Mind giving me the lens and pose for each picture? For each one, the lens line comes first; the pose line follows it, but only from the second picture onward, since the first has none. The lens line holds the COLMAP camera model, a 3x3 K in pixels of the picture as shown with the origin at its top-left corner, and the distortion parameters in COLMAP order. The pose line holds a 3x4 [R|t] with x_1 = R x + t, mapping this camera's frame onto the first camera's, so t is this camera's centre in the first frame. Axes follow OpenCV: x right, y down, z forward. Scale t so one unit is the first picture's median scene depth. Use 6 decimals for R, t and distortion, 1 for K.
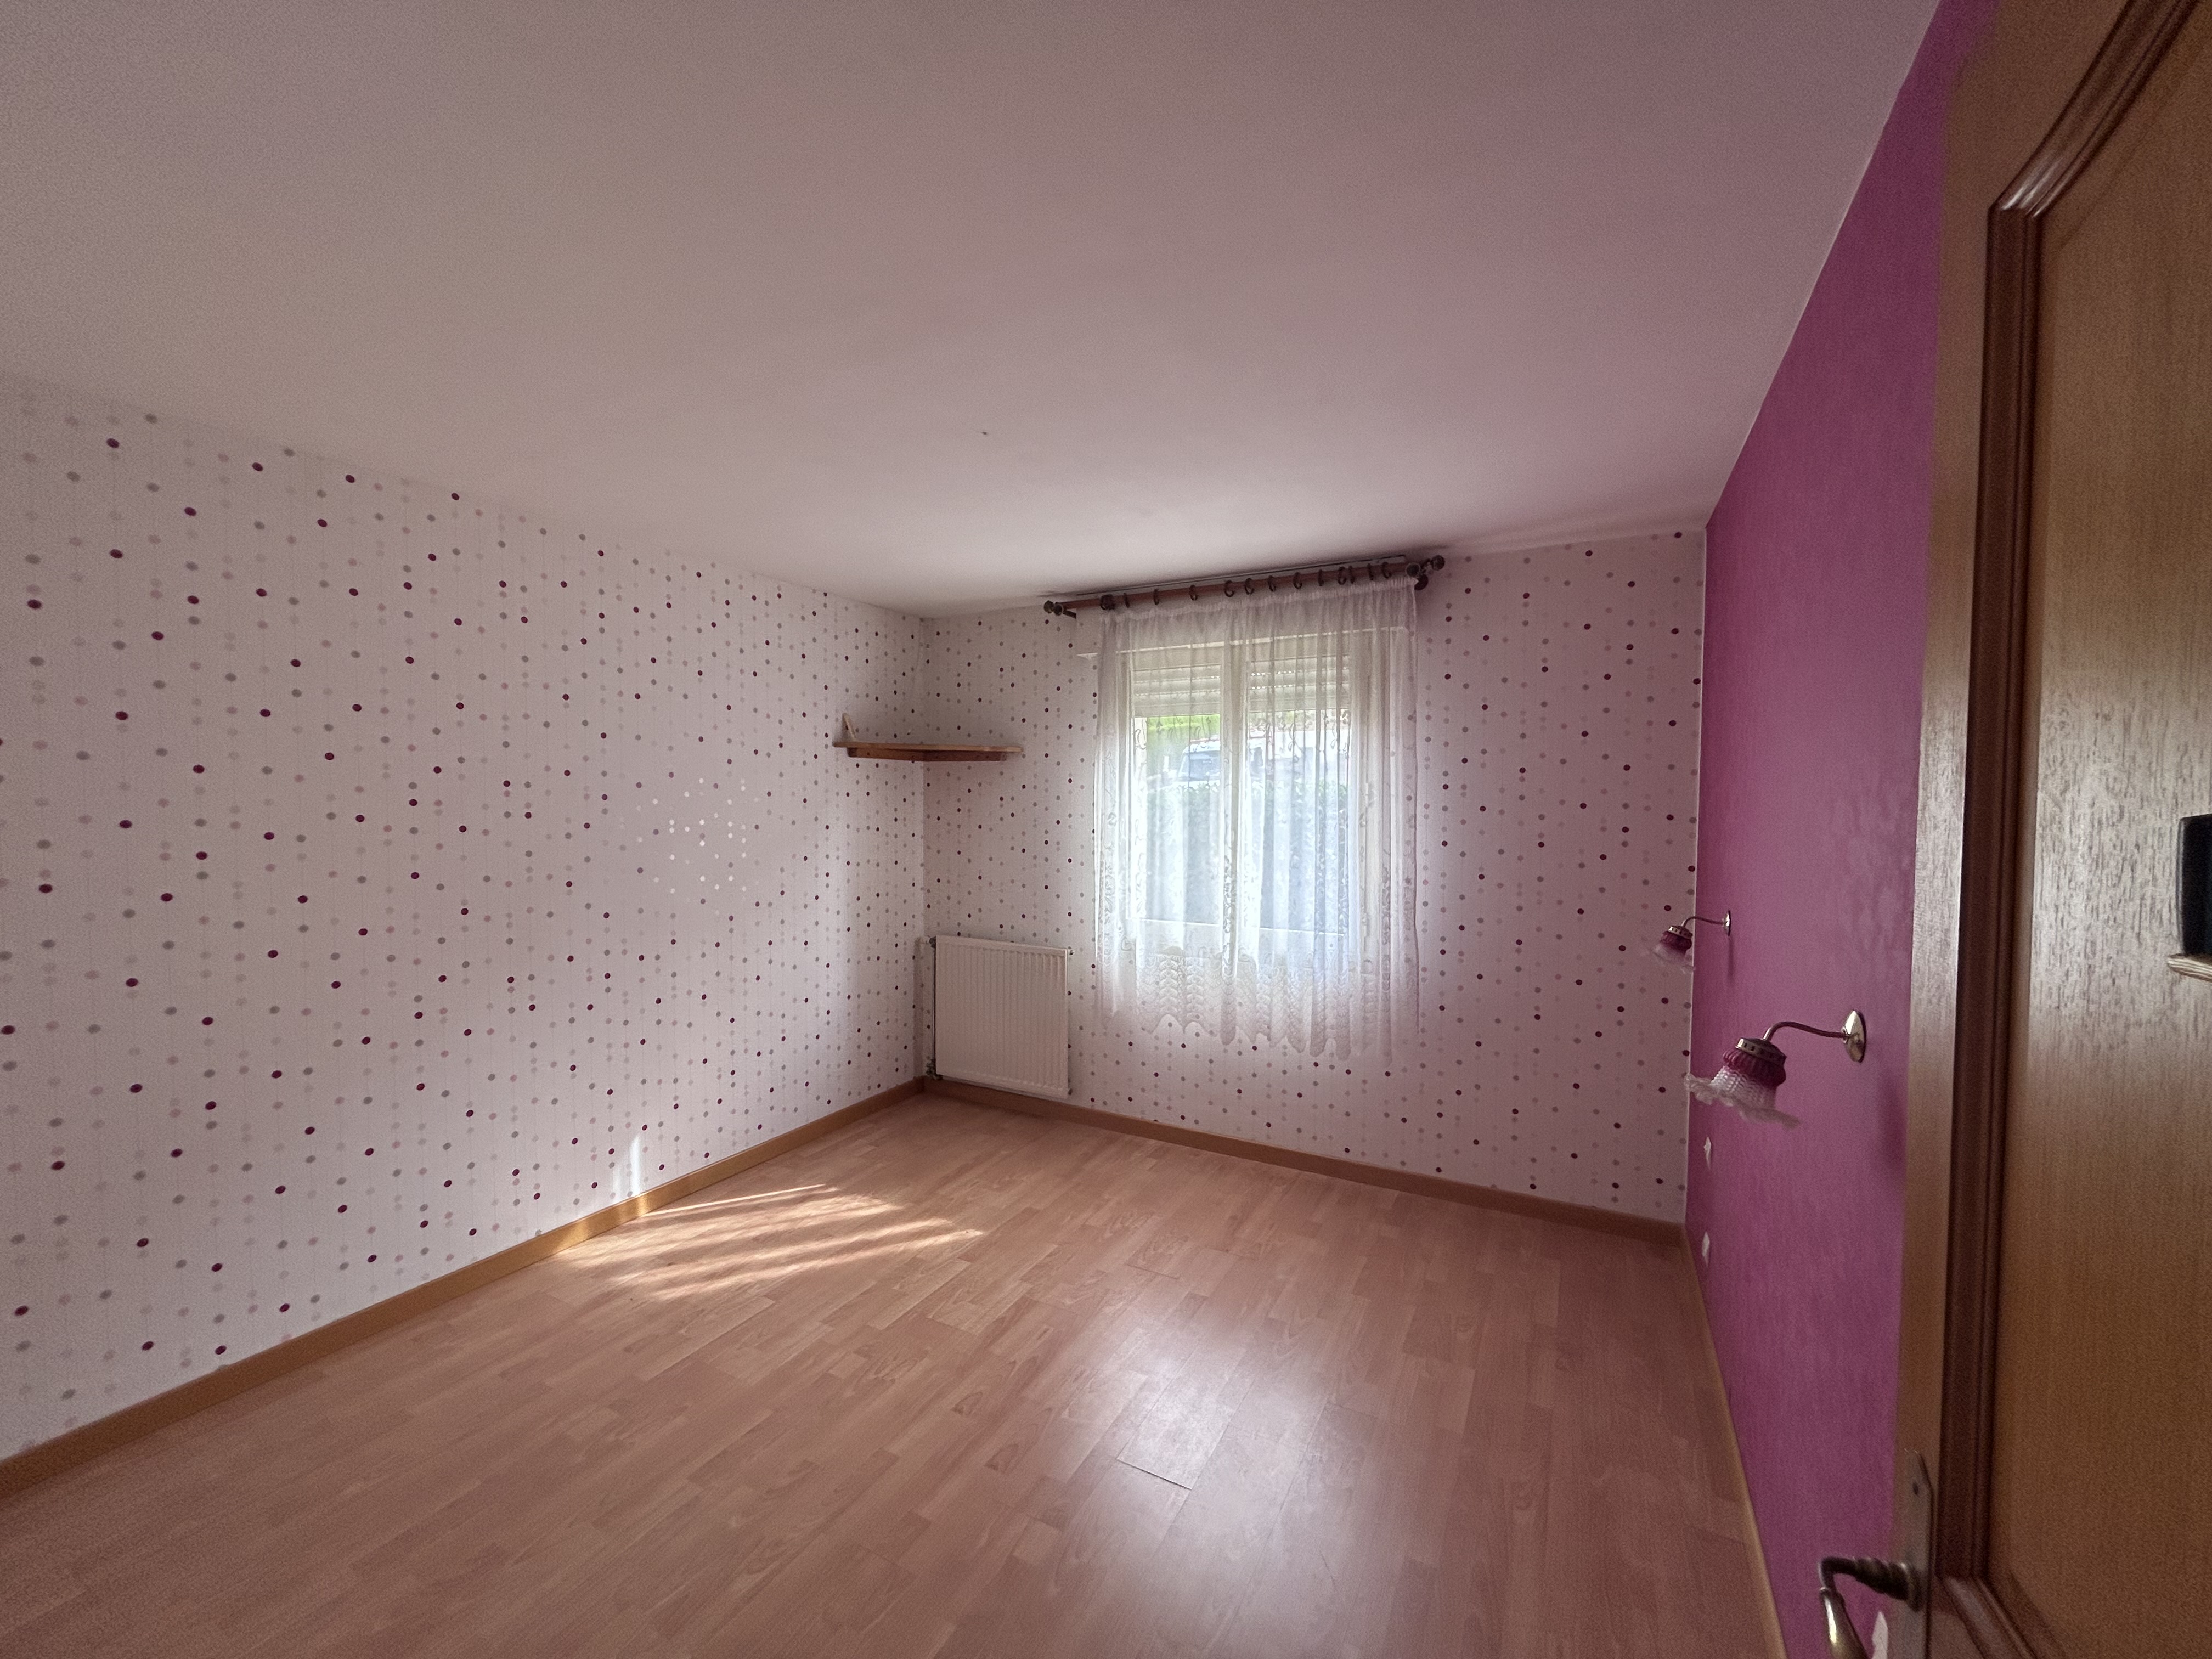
lens RADIAL K [[891.7, 0, 1106.0], [0, 891.7, 829.5], [0, 0, 1]] dist [-0.016197, 0.009081]
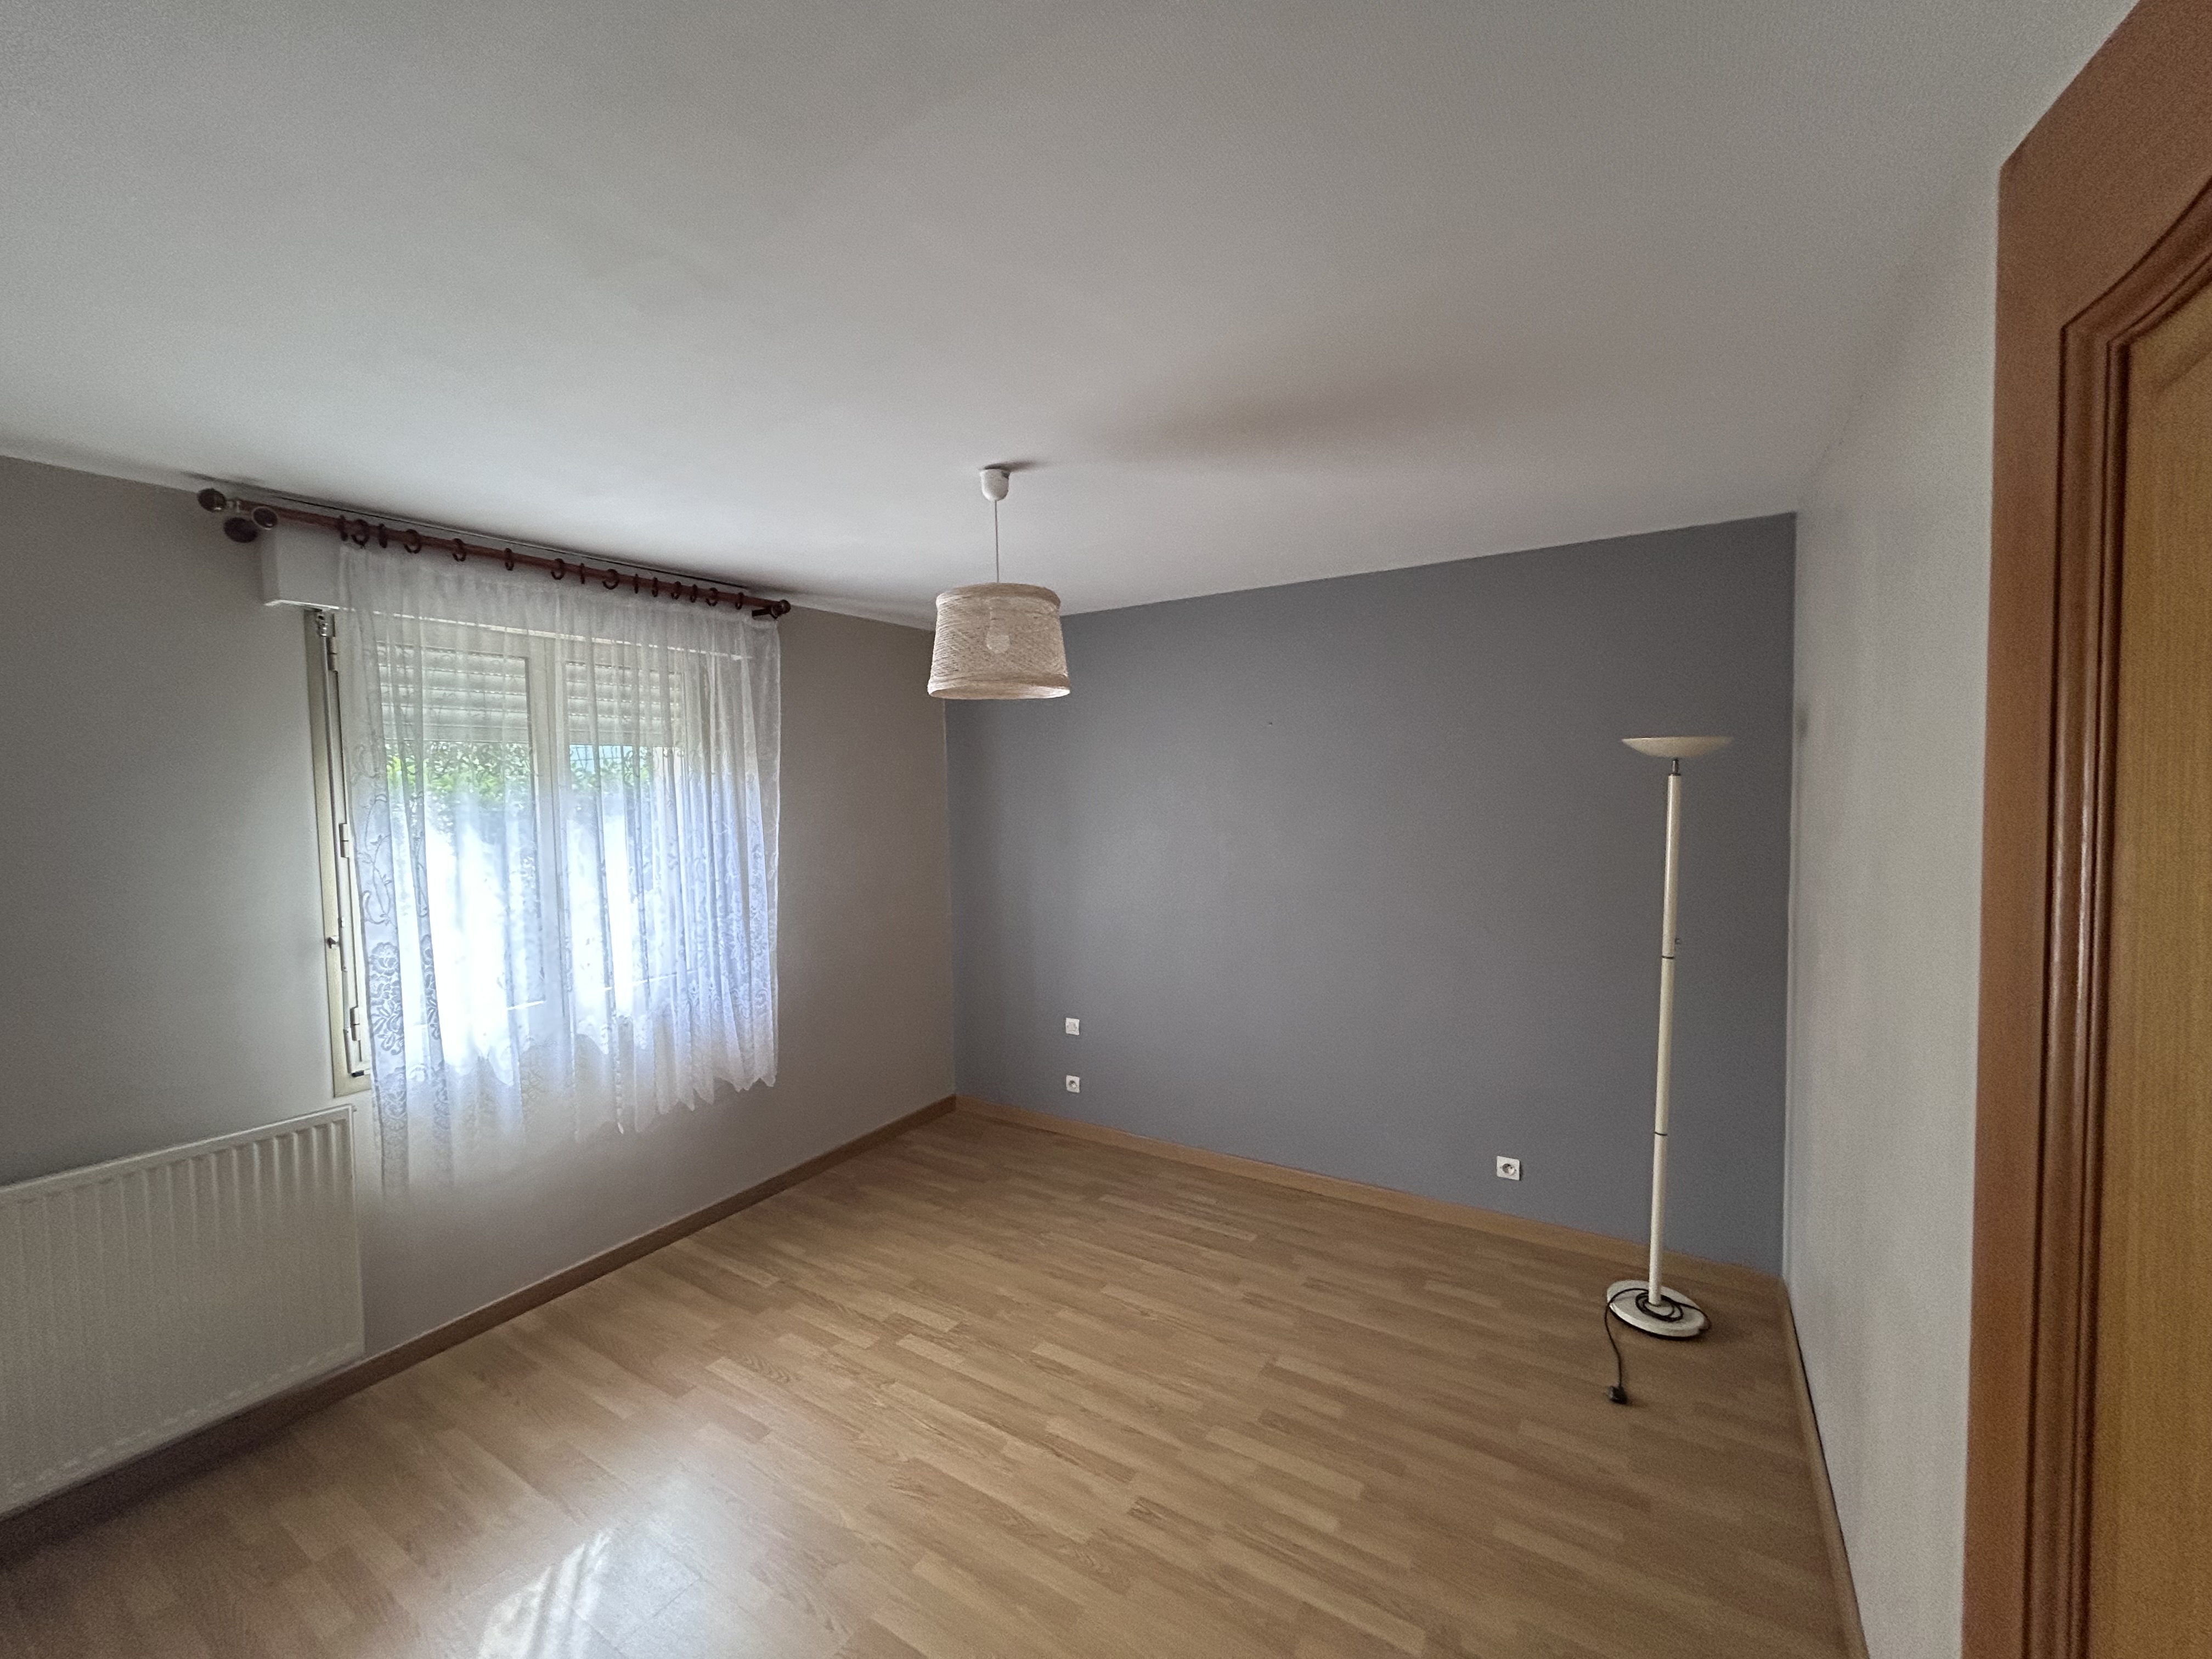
lens RADIAL K [[891.7, 0, 1106.0], [0, 891.7, 829.5], [0, 0, 1]] dist [-0.016197, 0.009081]
pose [[0.108901, -0.054592, 0.992552, -0.566954], [0.051868, 0.997443, 0.049170, -0.053498], [-0.992698, 0.046127, 0.111454, 0.430010]]
